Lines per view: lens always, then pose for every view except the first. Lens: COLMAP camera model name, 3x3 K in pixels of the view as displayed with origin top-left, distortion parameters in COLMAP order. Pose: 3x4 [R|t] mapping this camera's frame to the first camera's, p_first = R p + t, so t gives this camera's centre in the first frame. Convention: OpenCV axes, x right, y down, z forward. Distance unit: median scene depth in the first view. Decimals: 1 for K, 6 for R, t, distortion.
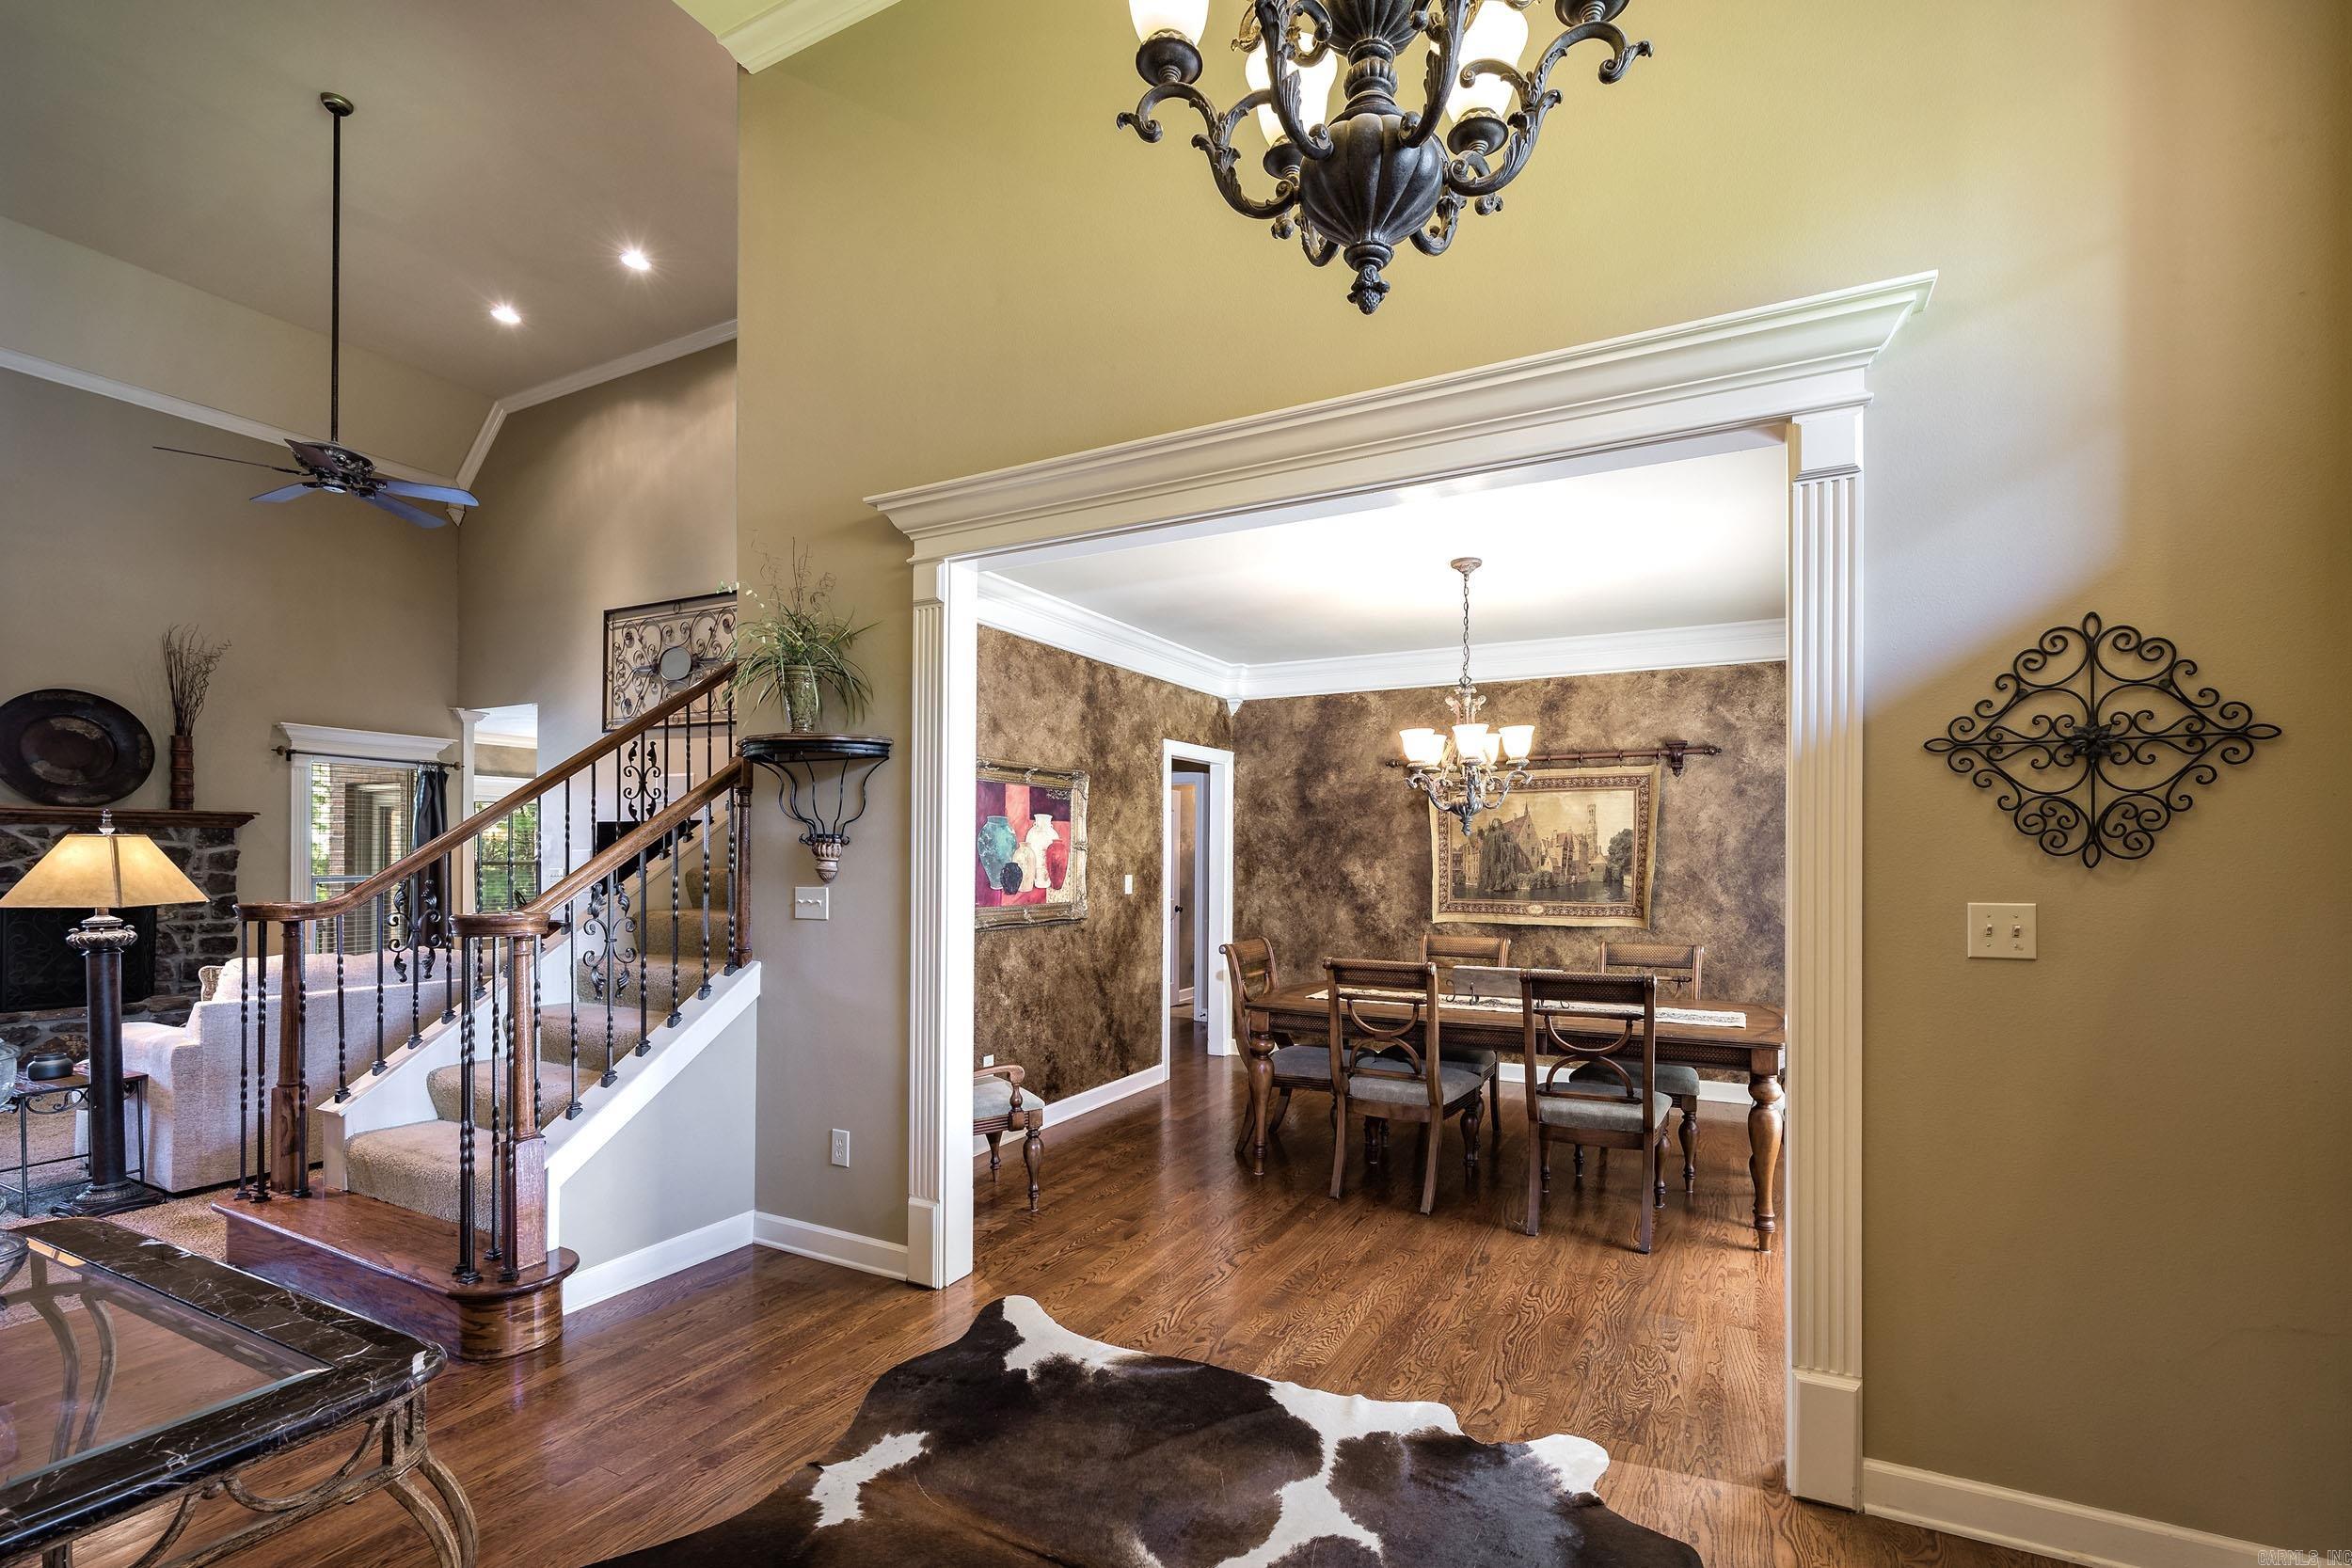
lens RADIAL K [[1013.9, 0, 1204.1], [0, 1013.9, 858.4], [0, 0, 1]] dist [0.000623, 0.005418]
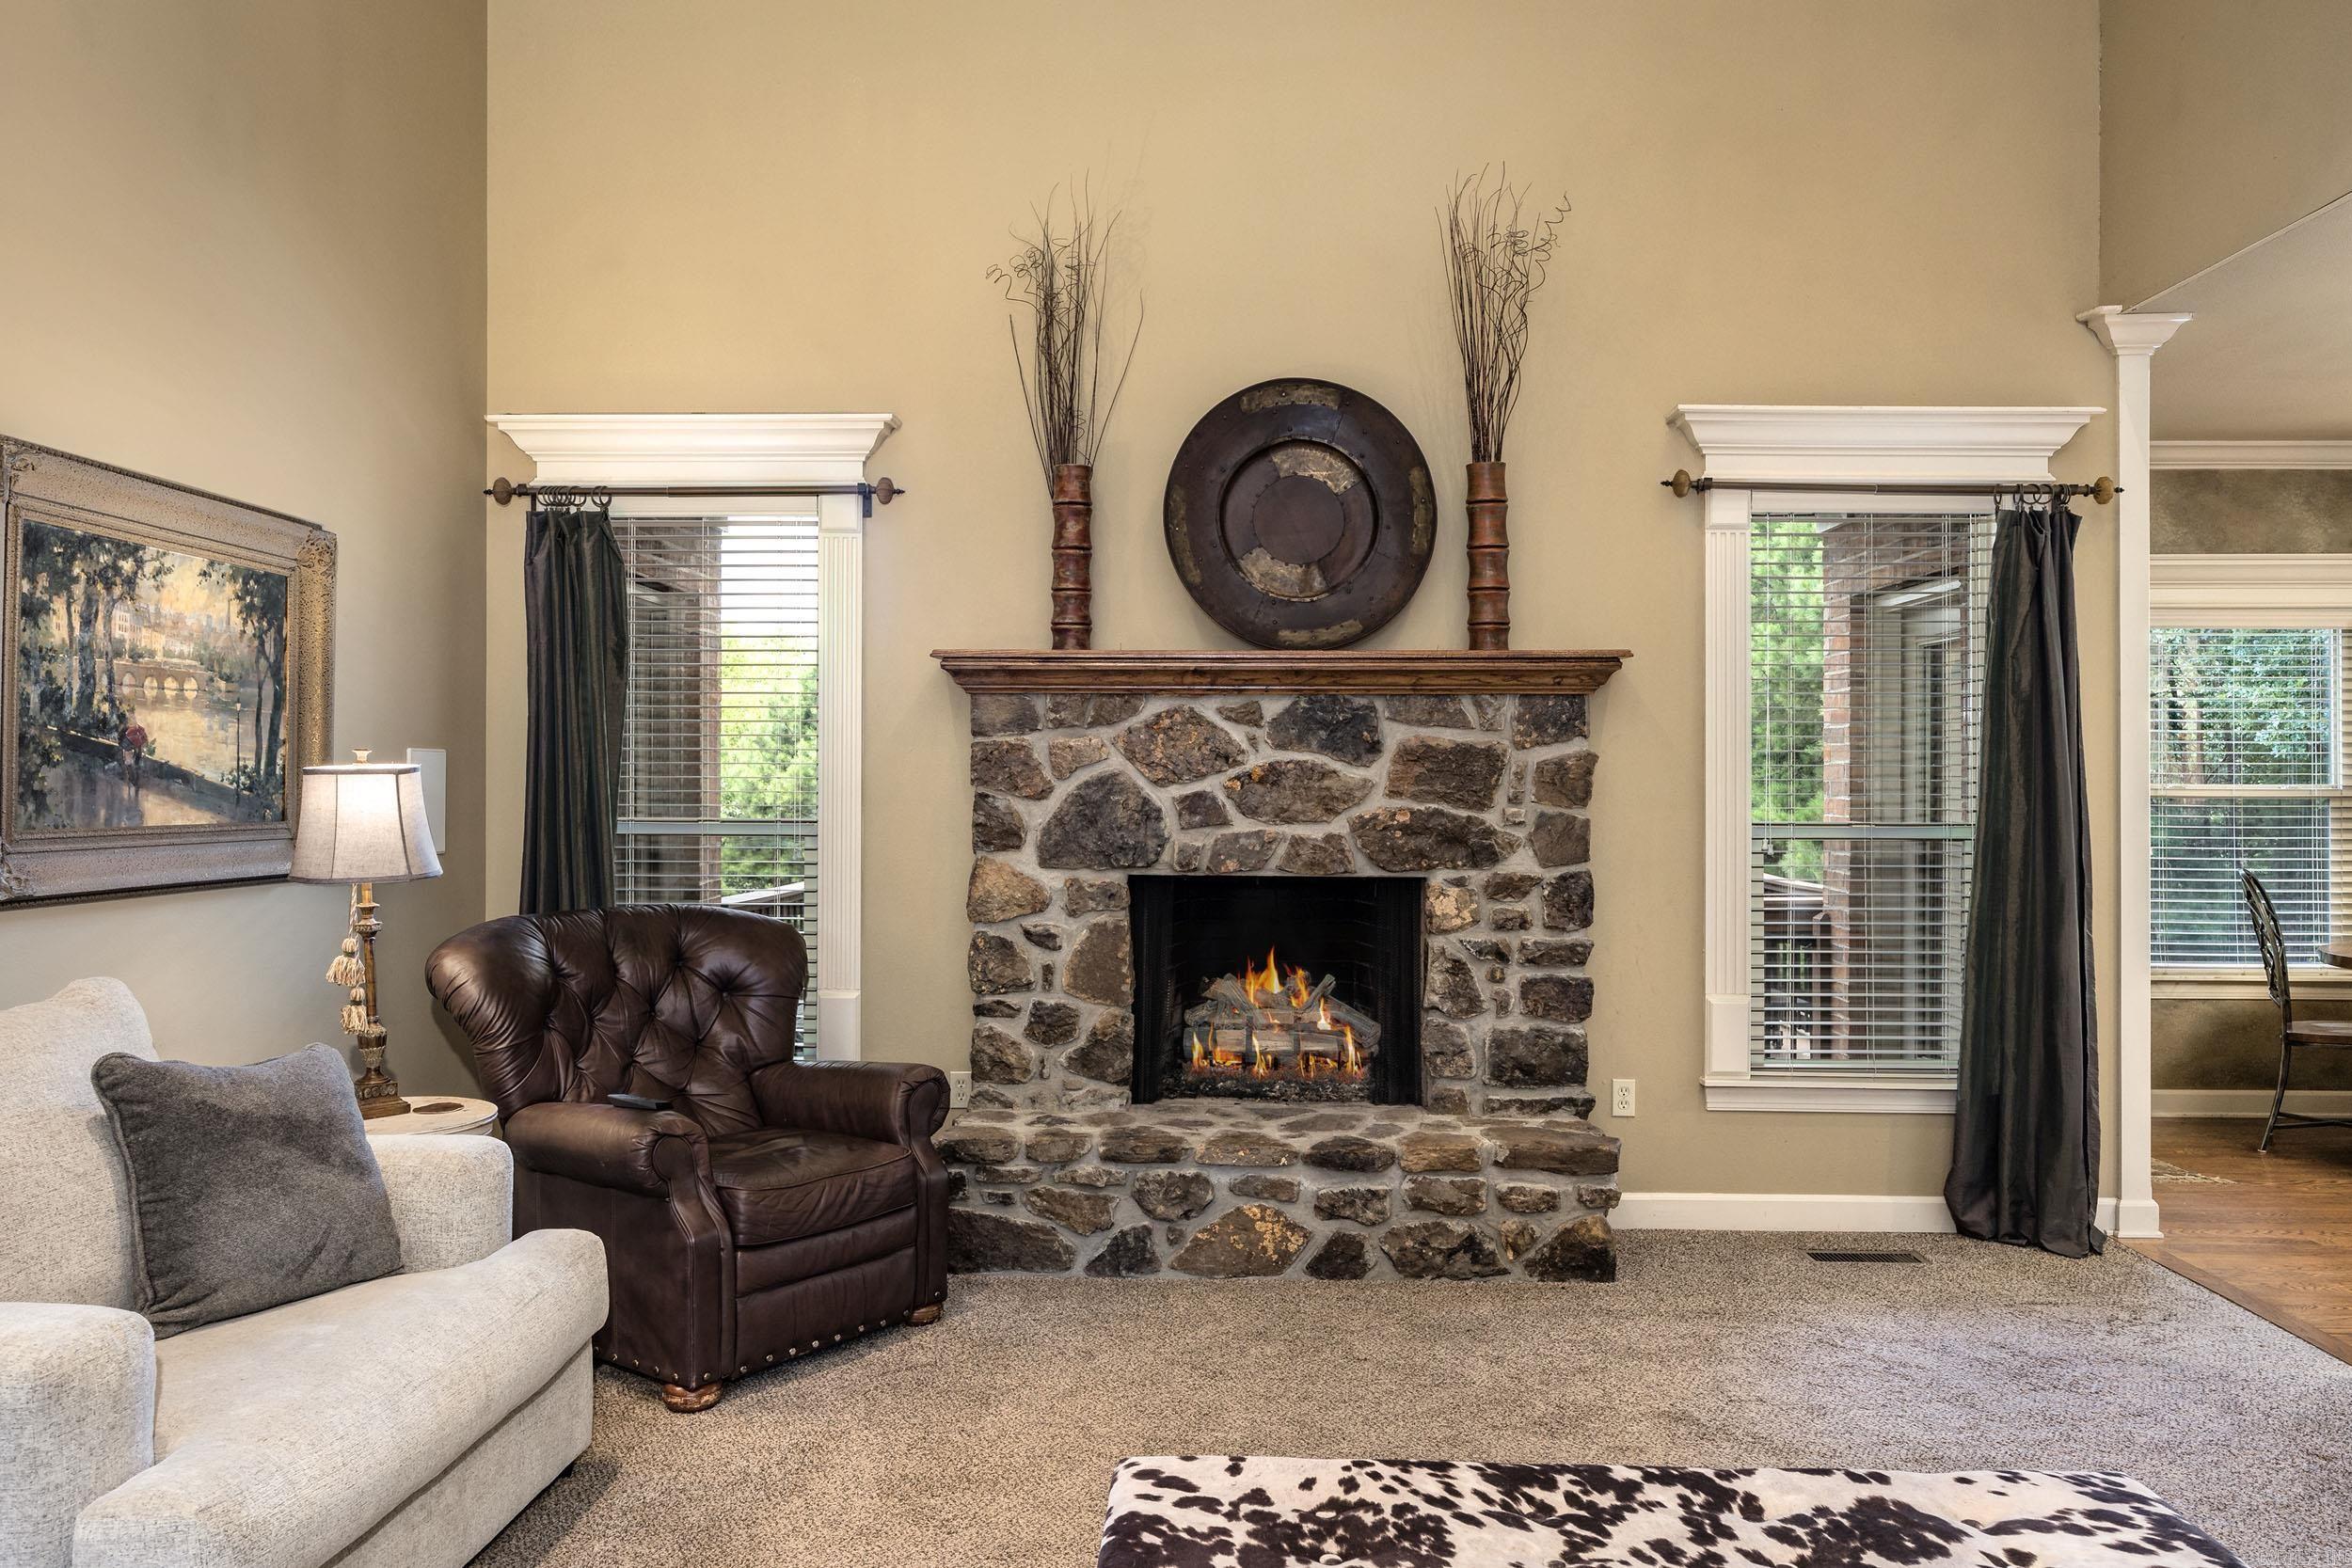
lens RADIAL K [[1706.6, 0, 1160.1], [0, 1706.6, 780.7], [0, 0, 1]] dist [-0.008431, -0.000845]
pose [[0.413050, -0.004900, -0.910695, -0.618081], [0.003103, 0.999987, -0.003973, 0.006976], [0.910703, -0.001184, 0.413060, 0.835226]]
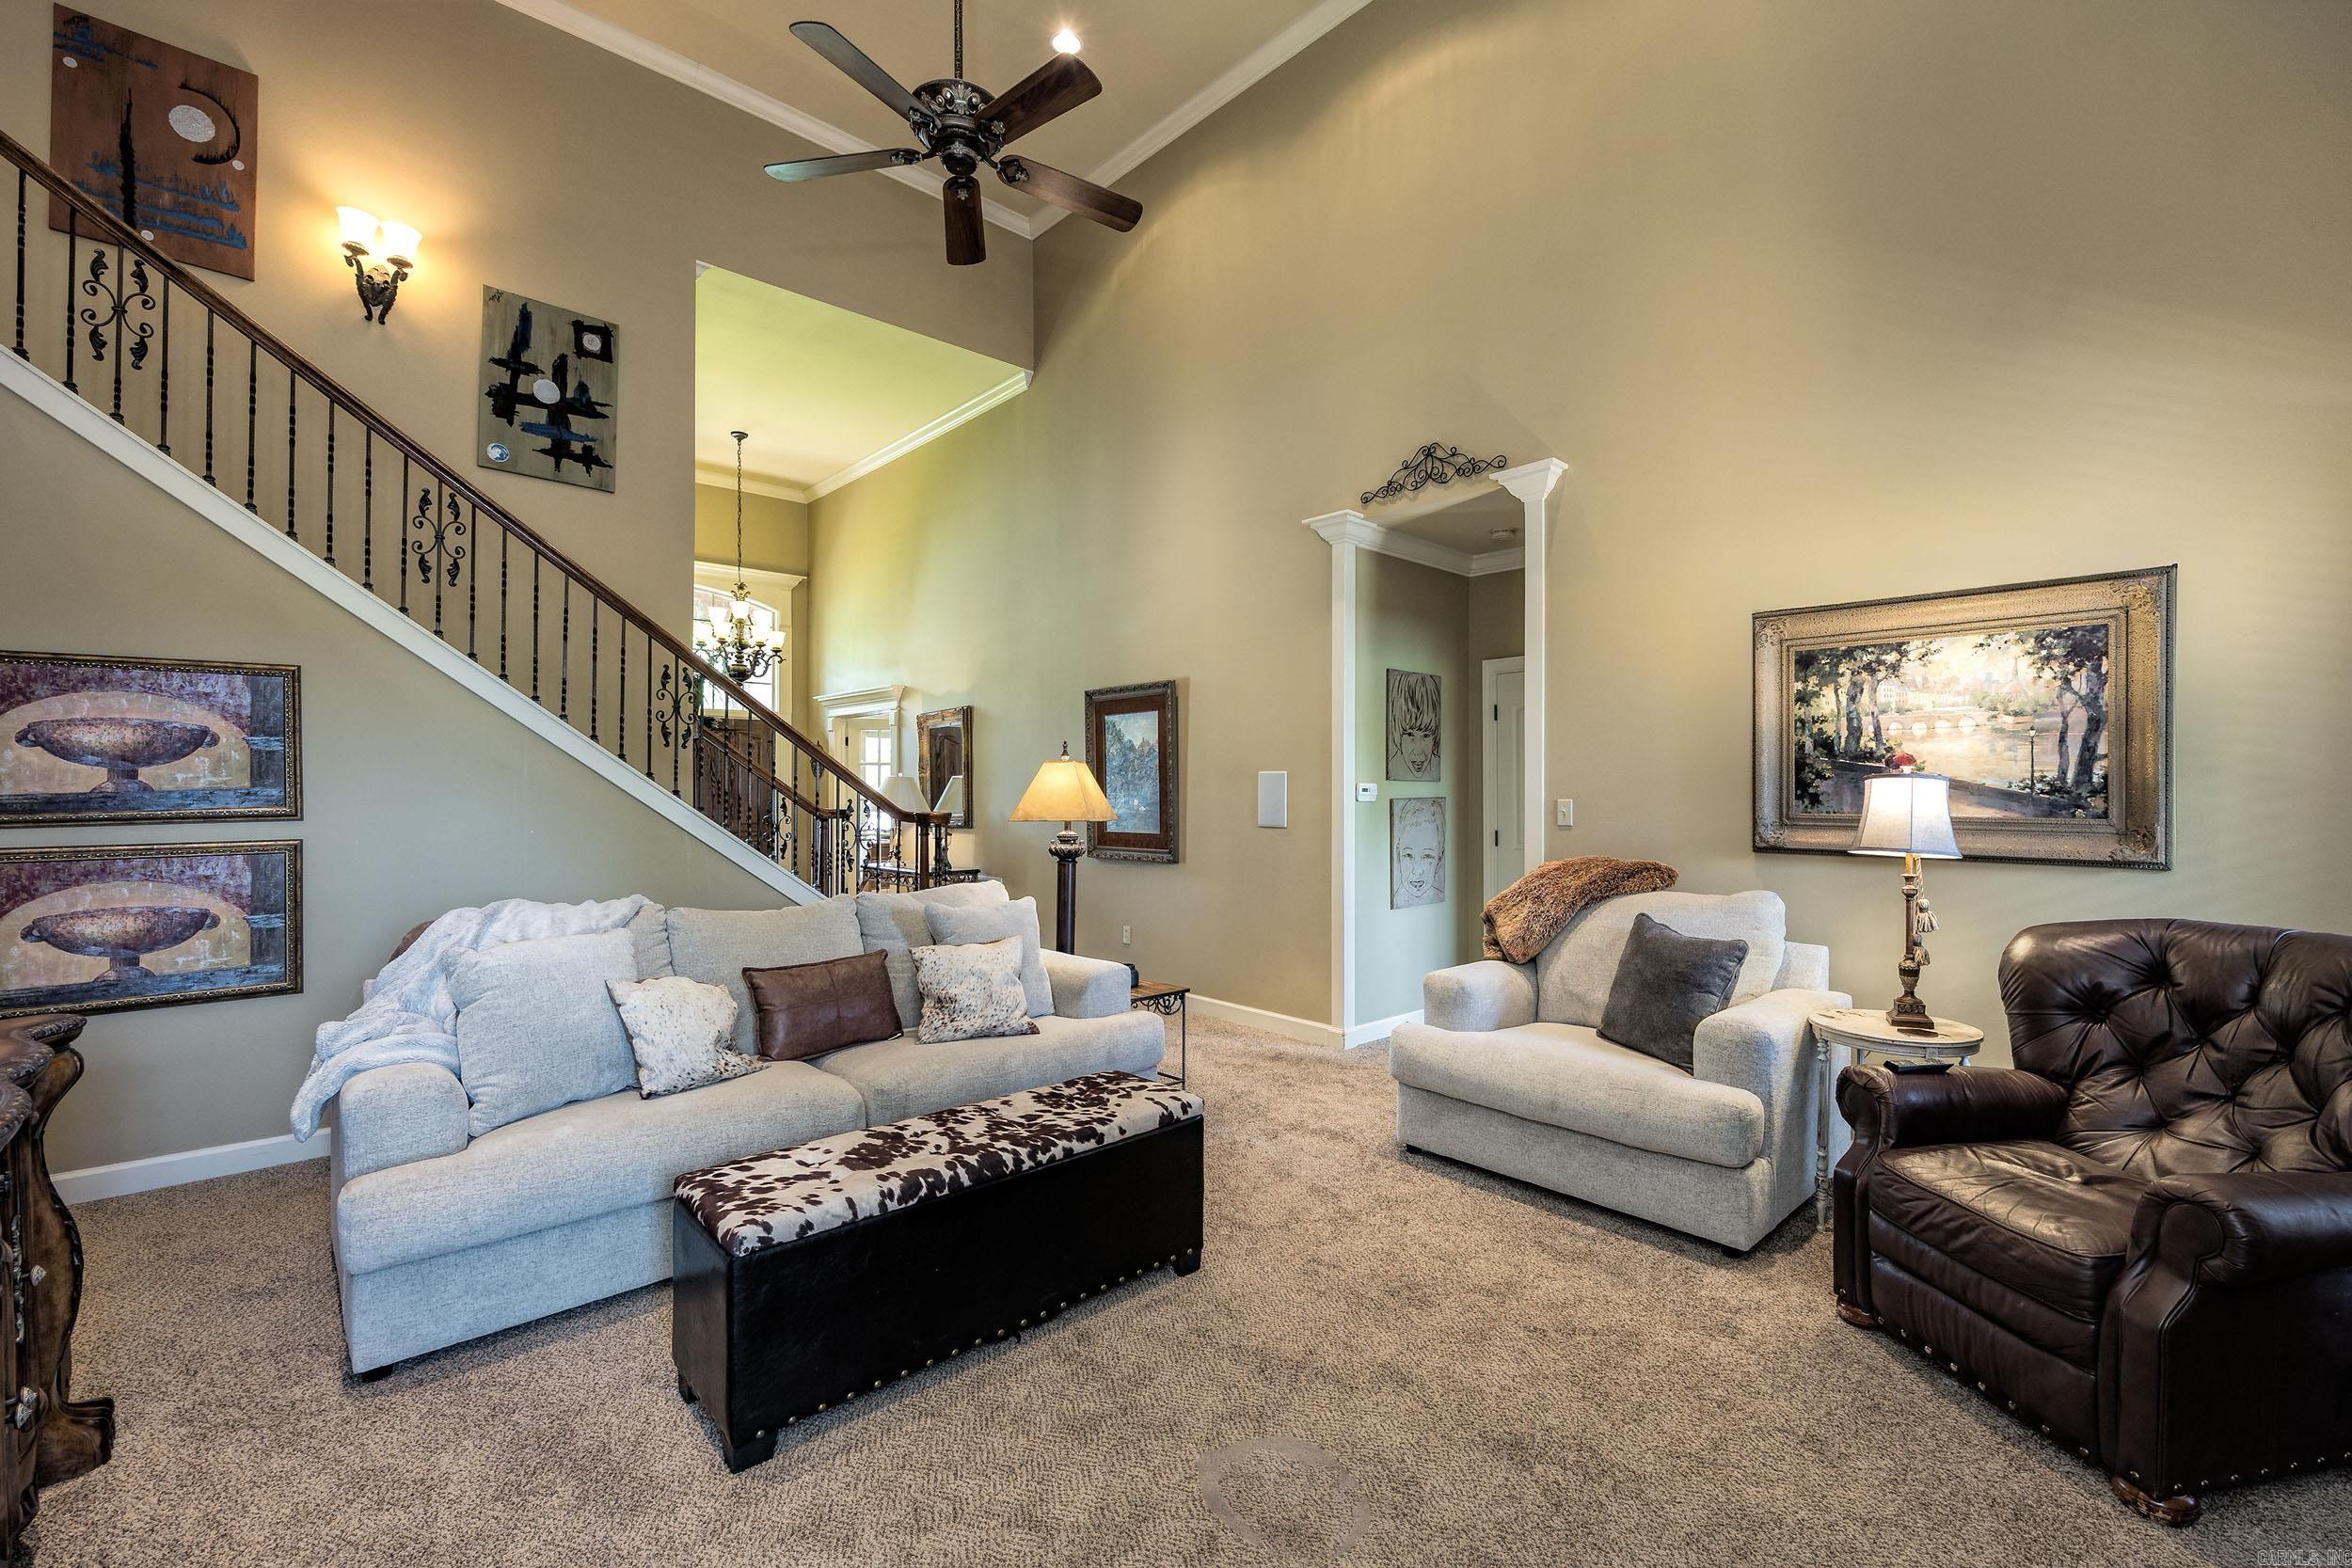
lens RADIAL K [[984.6, 0, 1159.1], [0, 984.6, 785.2], [0, 0, 1]] dist [0.011395, 0.000028]
pose [[-0.930110, -0.001497, 0.367279, -1.150203], [-0.003113, 0.999988, -0.003806, 0.005768], [-0.367269, -0.004683, -0.930103, 1.470921]]
